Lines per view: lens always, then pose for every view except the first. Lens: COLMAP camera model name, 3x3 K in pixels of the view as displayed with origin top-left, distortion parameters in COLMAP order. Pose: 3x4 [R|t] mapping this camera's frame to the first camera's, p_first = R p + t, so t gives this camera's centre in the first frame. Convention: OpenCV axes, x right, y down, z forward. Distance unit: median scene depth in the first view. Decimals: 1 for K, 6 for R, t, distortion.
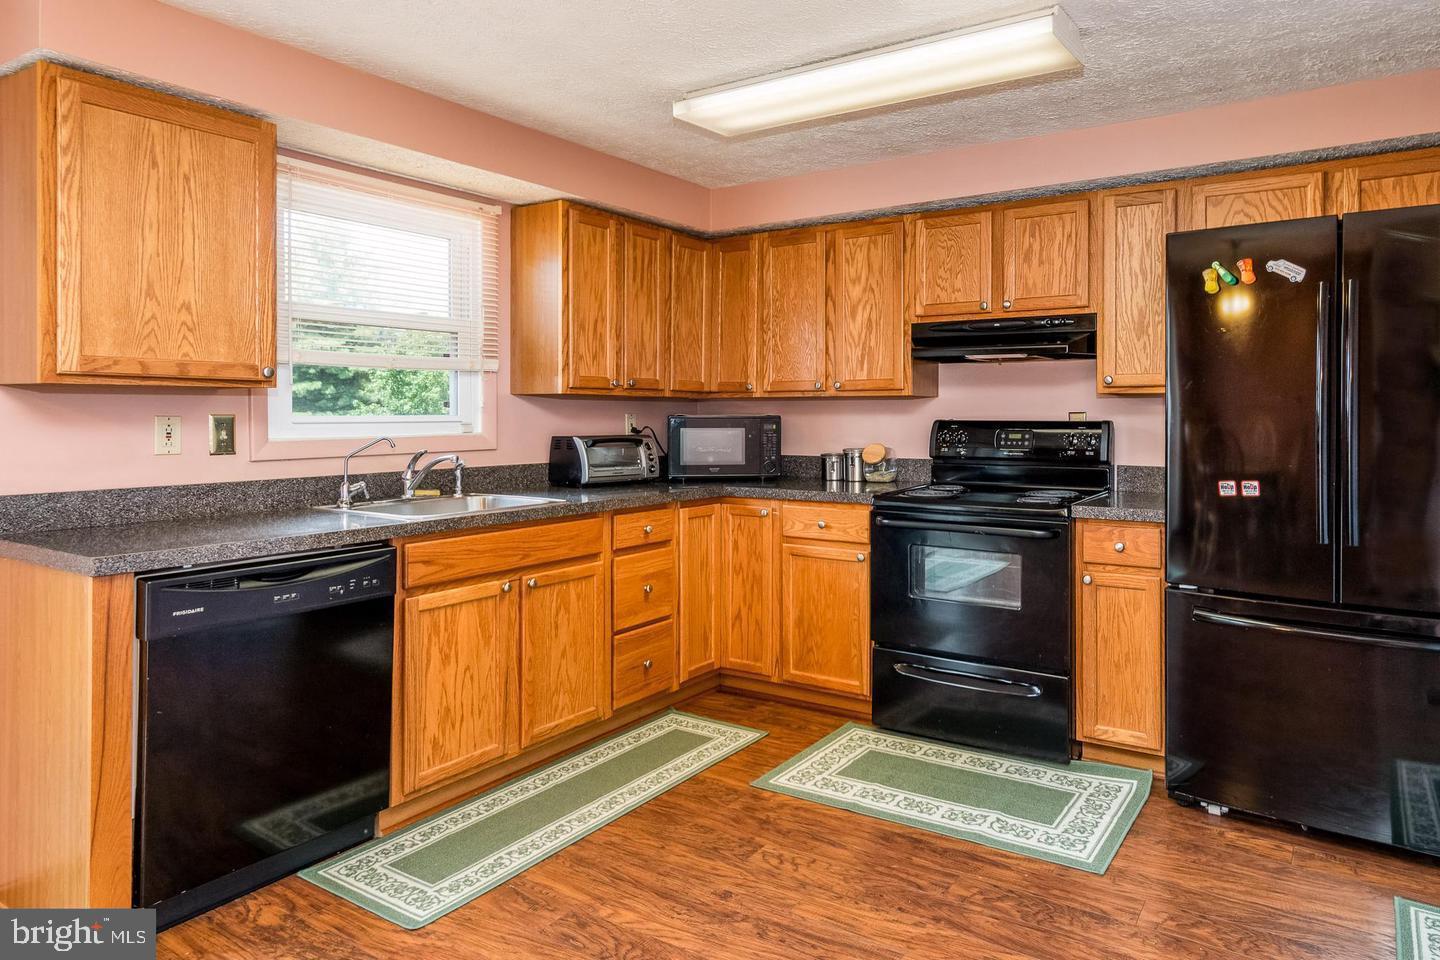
lens RADIAL K [[951.2, 0, 720.3], [0, 951.2, 407.7], [0, 0, 1]] dist [0.000114, 0.005108]
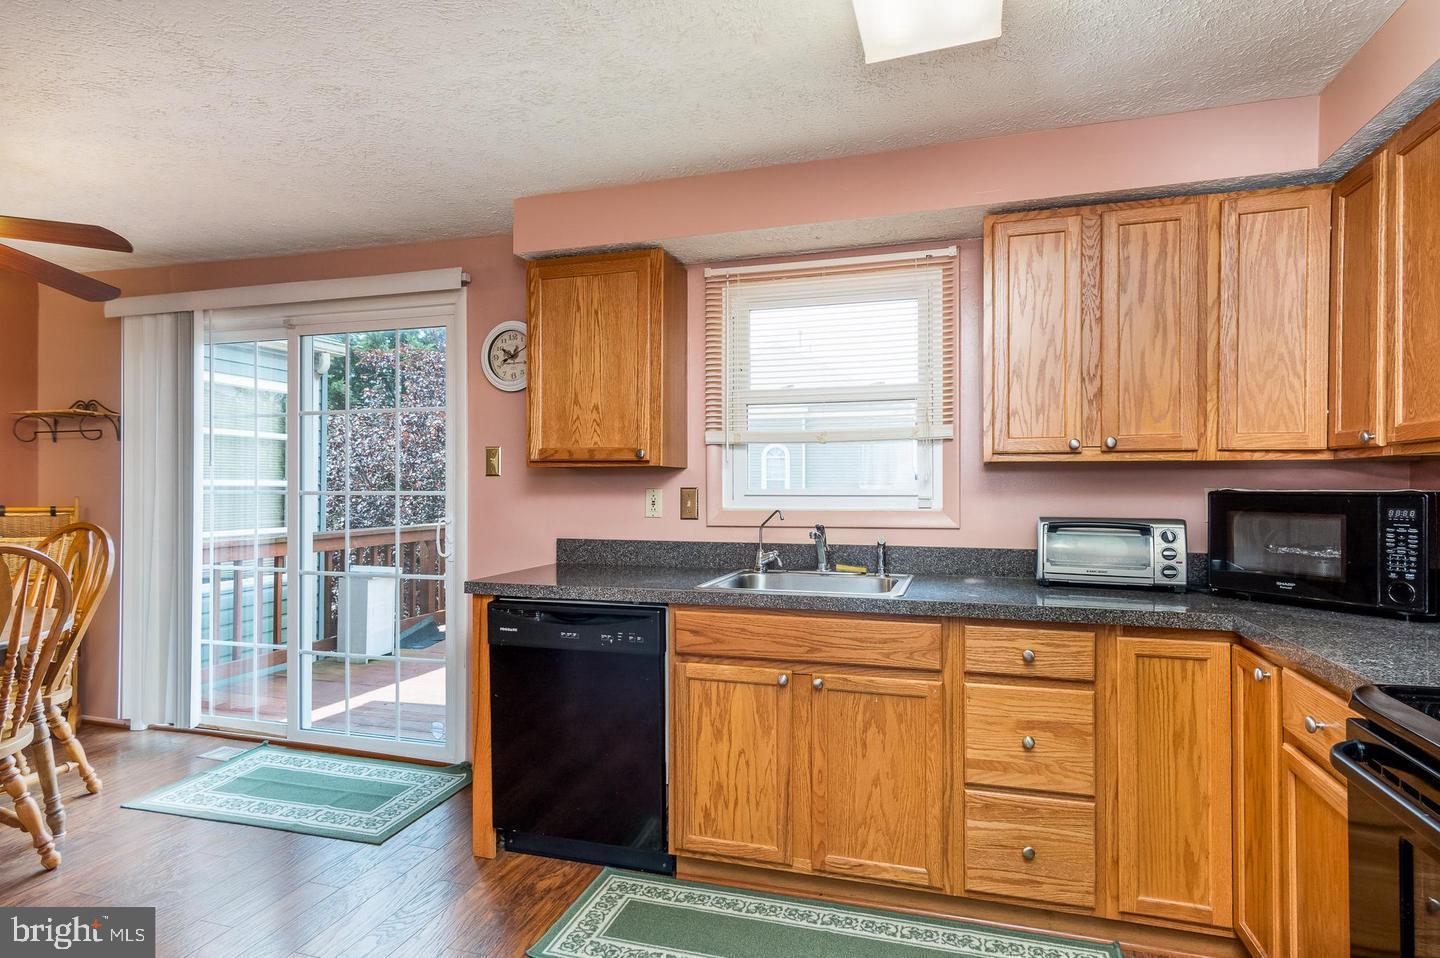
lens RADIAL K [[768.3, 0, 722.4], [0, 768.3, 483.4], [0, 0, 1]] dist [0.002589, -0.000080]
pose [[0.296640, -0.006589, -0.954967, 0.471390], [0.003702, 0.999977, -0.005750, 0.007247], [0.954982, -0.001830, 0.296657, 0.751741]]
